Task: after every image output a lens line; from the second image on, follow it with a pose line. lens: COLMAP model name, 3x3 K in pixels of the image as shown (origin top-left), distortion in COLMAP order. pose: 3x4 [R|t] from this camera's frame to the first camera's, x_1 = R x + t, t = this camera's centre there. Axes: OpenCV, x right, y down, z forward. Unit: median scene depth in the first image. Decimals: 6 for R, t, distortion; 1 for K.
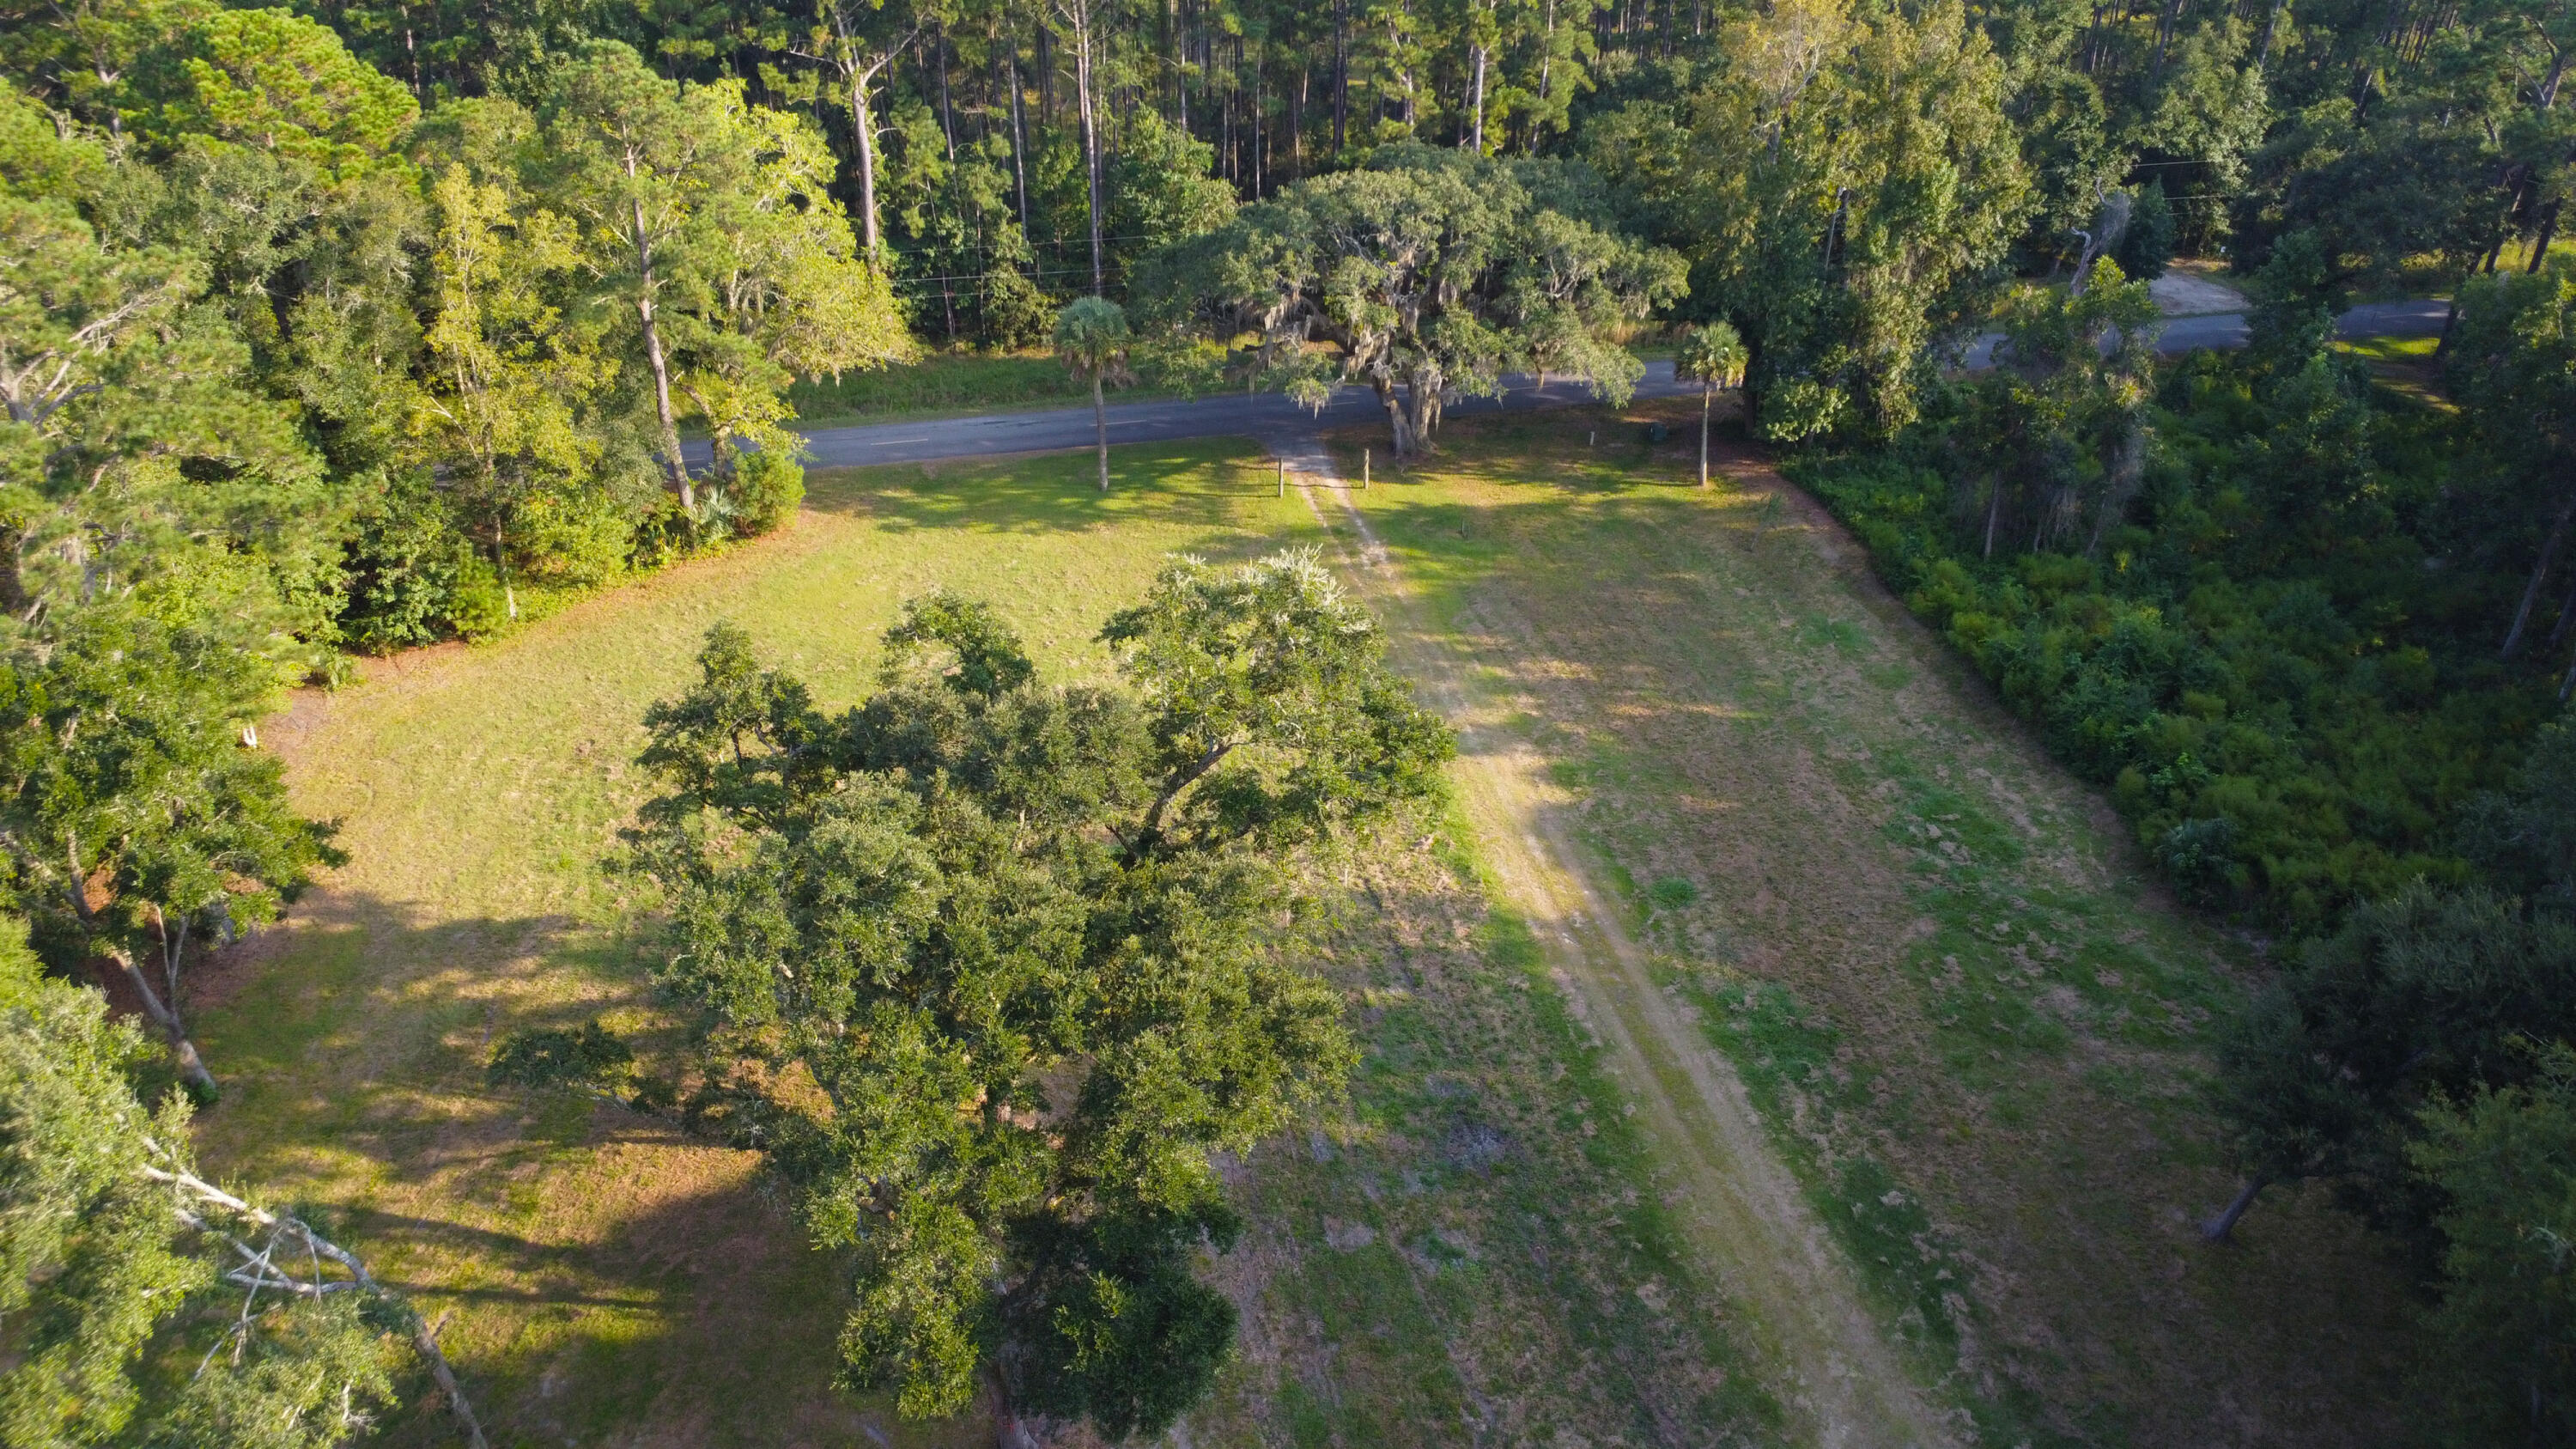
lens RADIAL K [[1882.8, 0, 1295.2], [0, 1882.8, 716.7], [0, 0, 1]] dist [-0.011215, -0.001637]
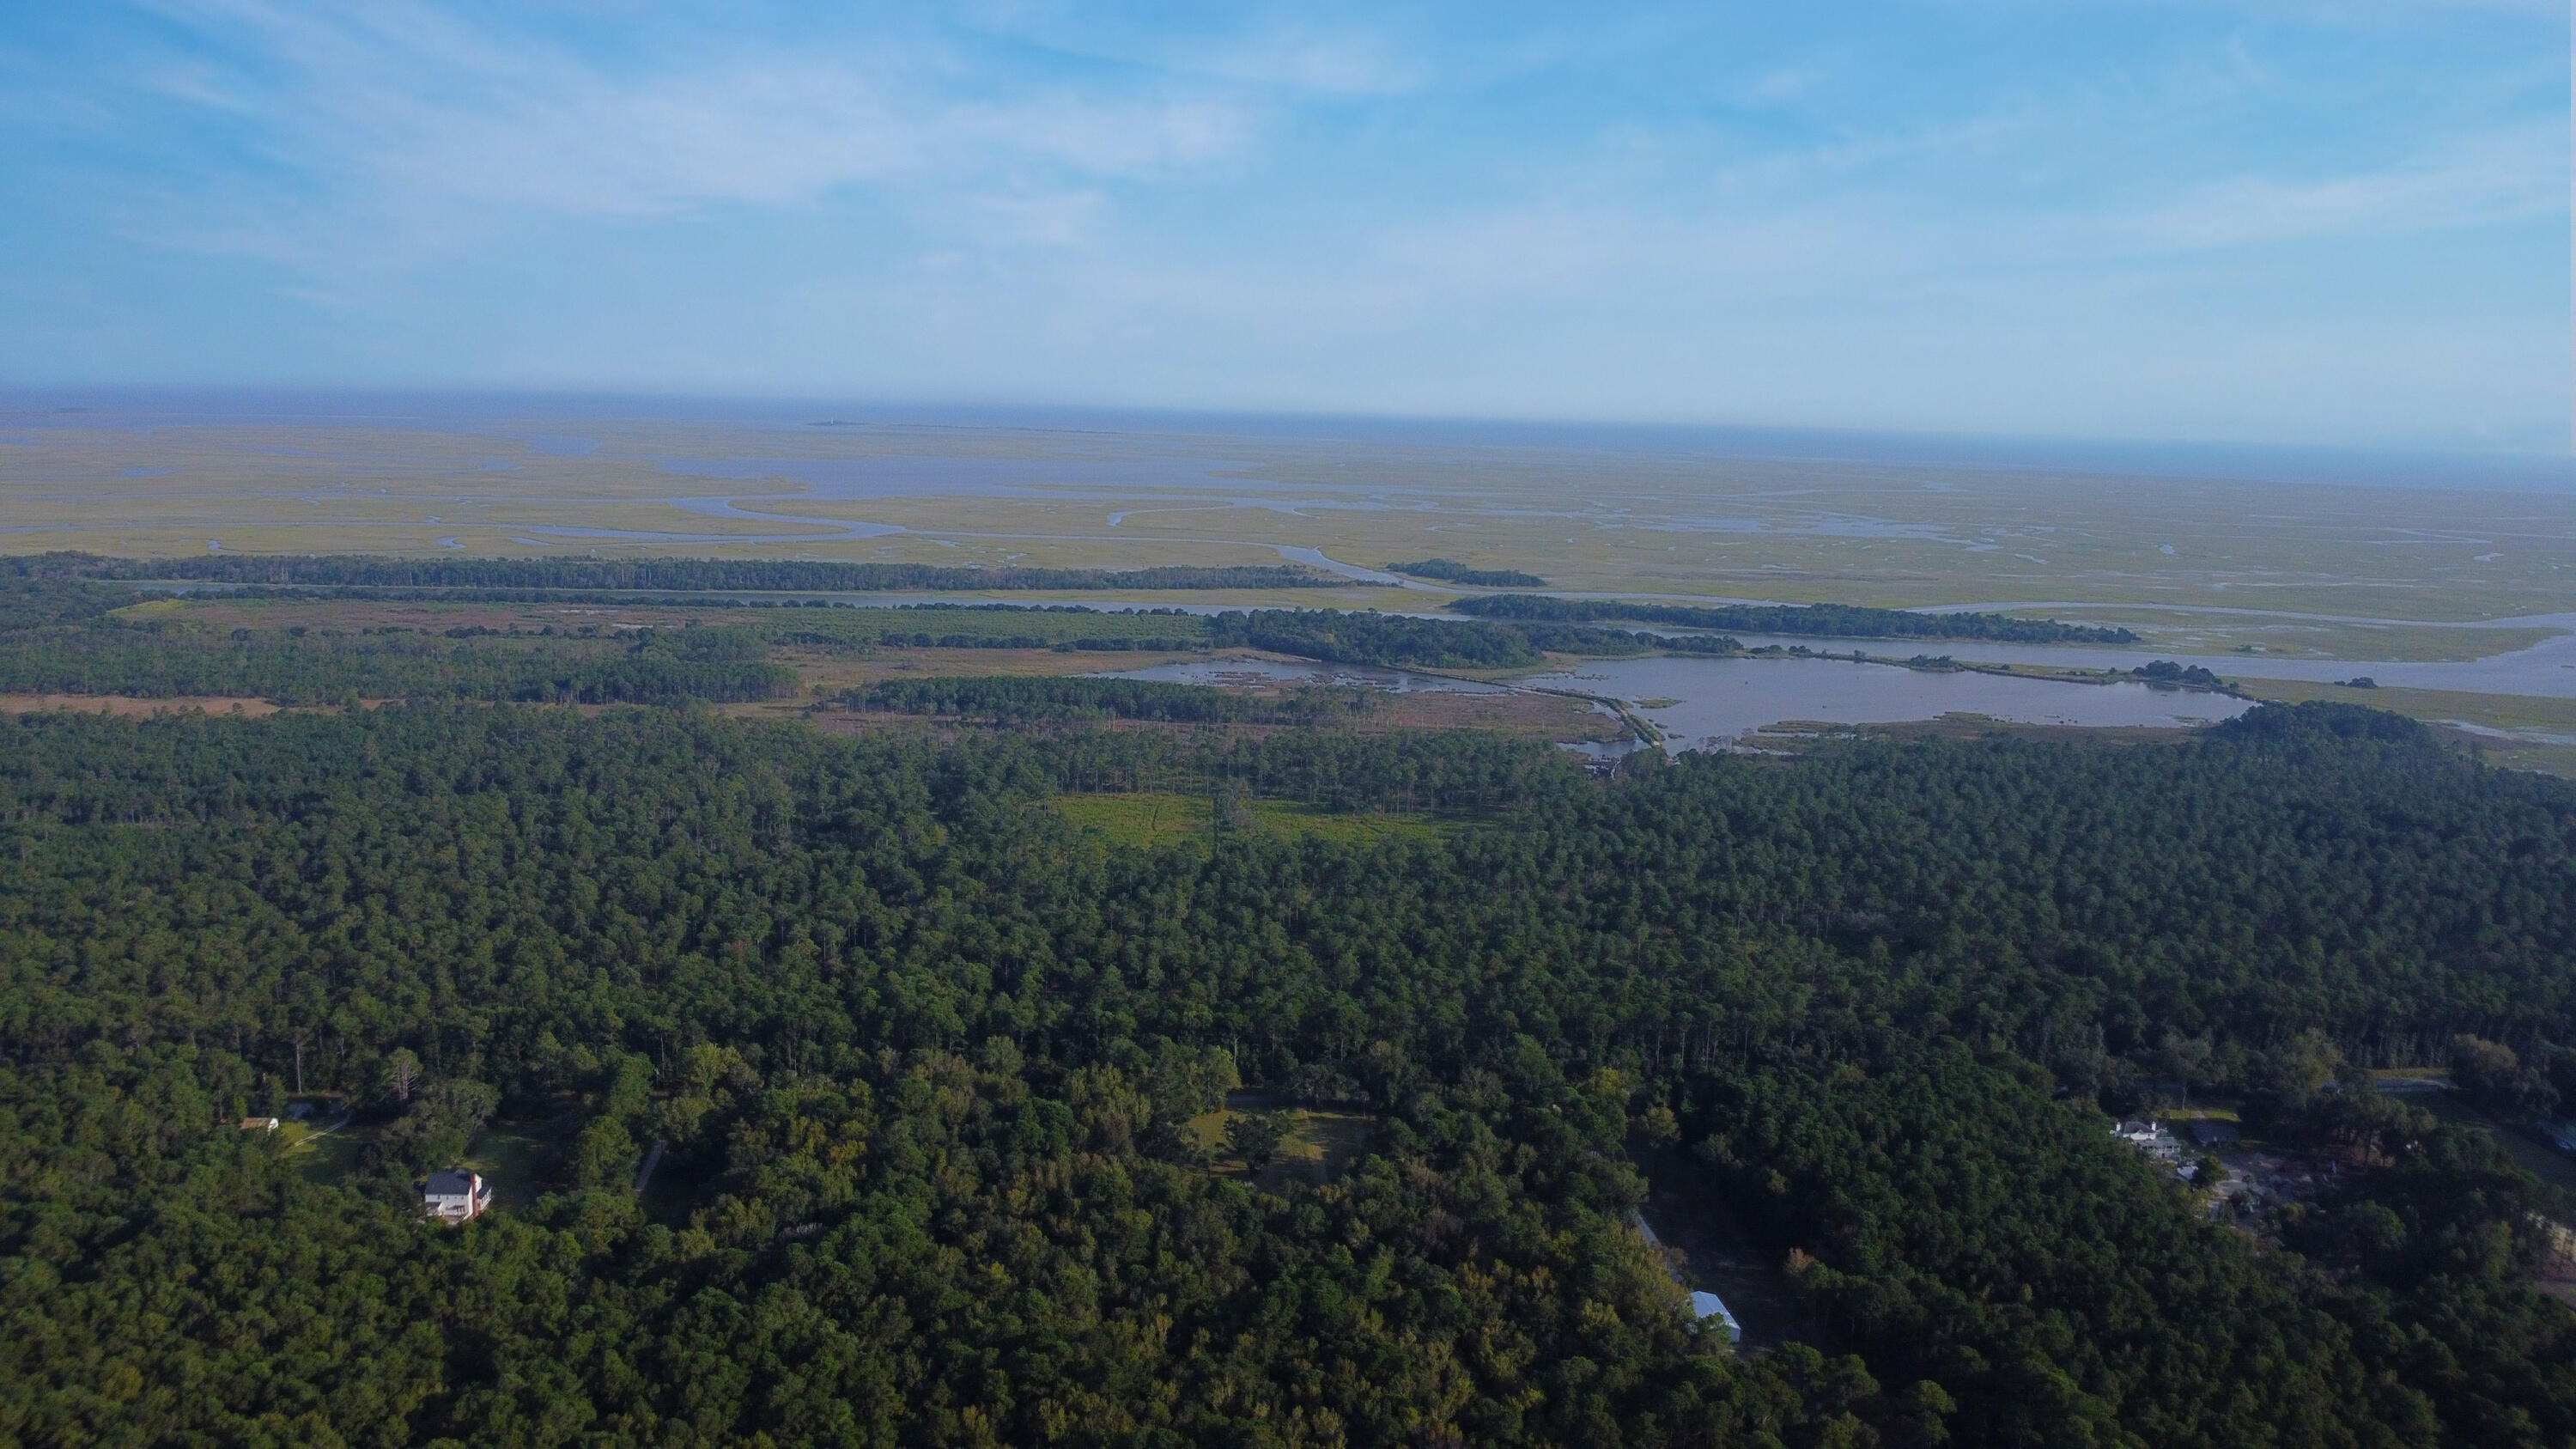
lens RADIAL K [[1882.8, 0, 1286.1], [0, 1882.8, 723.1], [0, 0, 1]] dist [-0.011215, -0.001637]
pose [[0.989907, 0.047512, -0.133520, 0.780642], [-0.089742, 0.939321, -0.331093, 0.791246], [0.109688, 0.339733, 0.934104, -5.653547]]
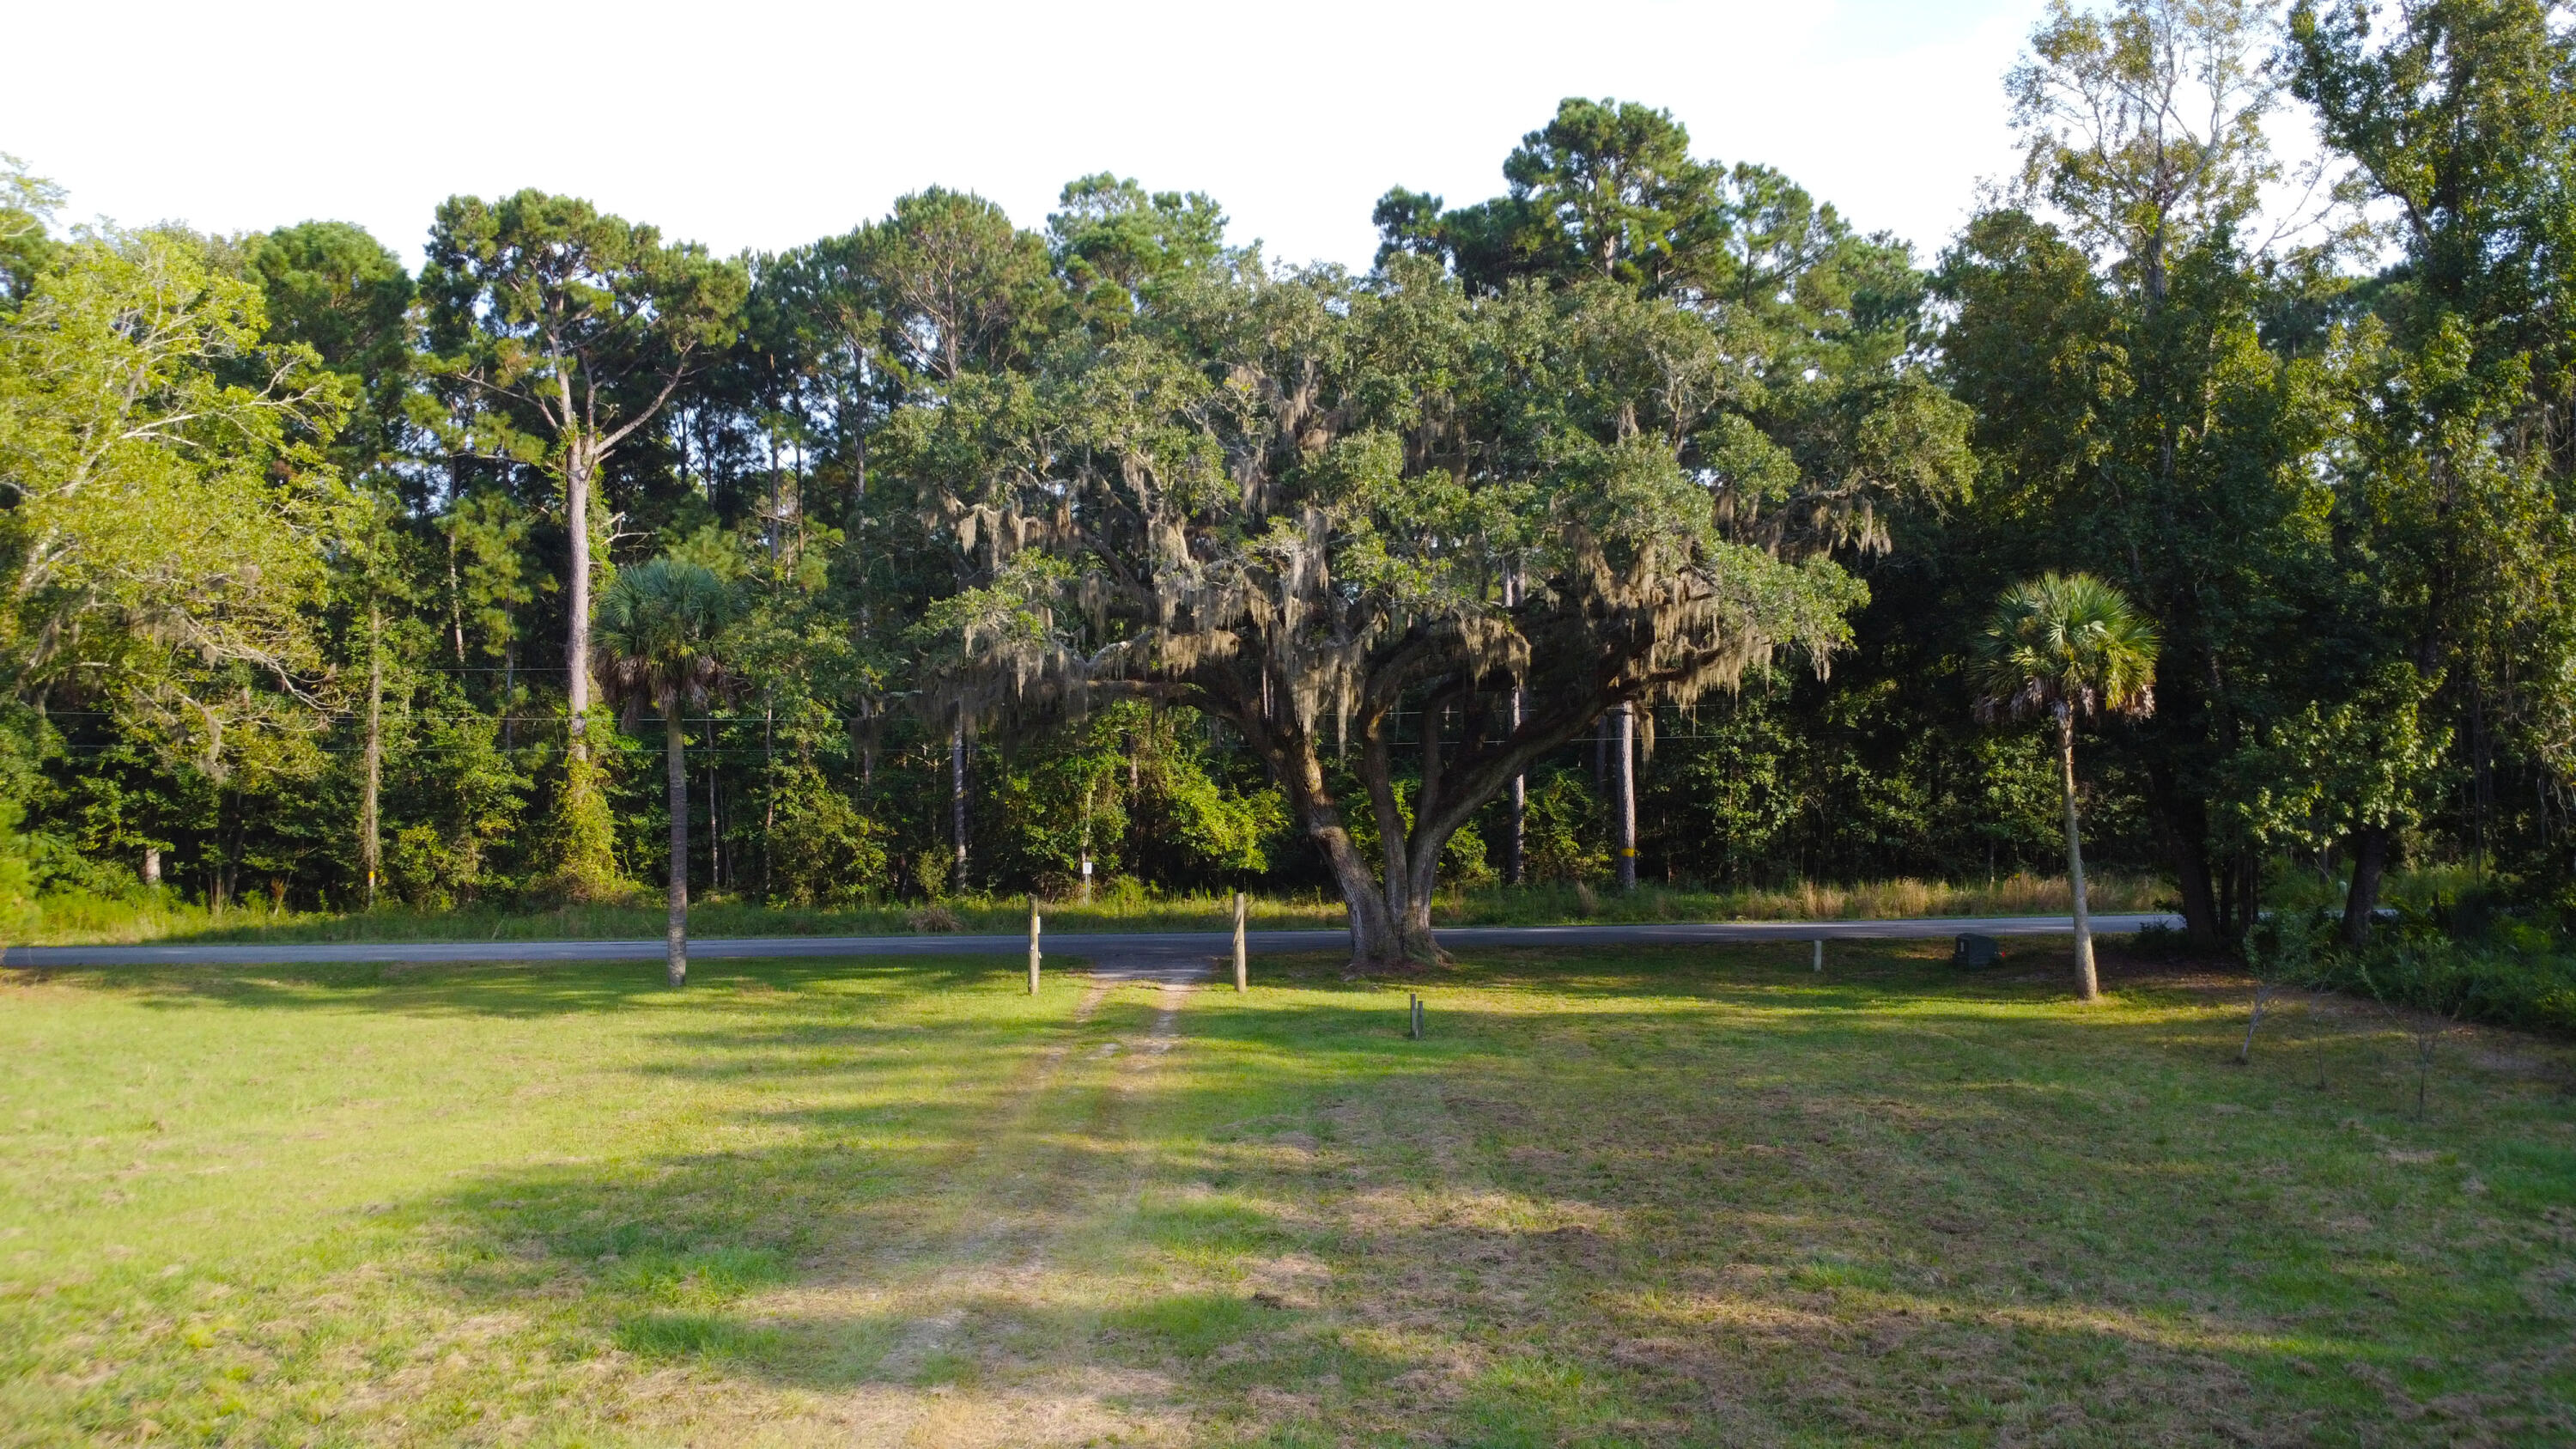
lens RADIAL K [[1882.8, 0, 1286.9], [0, 1882.8, 731.3], [0, 0, 1]] dist [-0.011215, -0.001637]
pose [[0.975928, -0.028966, -0.216163, 0.139003], [-0.086920, 0.857367, -0.507313, 0.042866], [0.200025, 0.513889, 0.834211, 0.608847]]
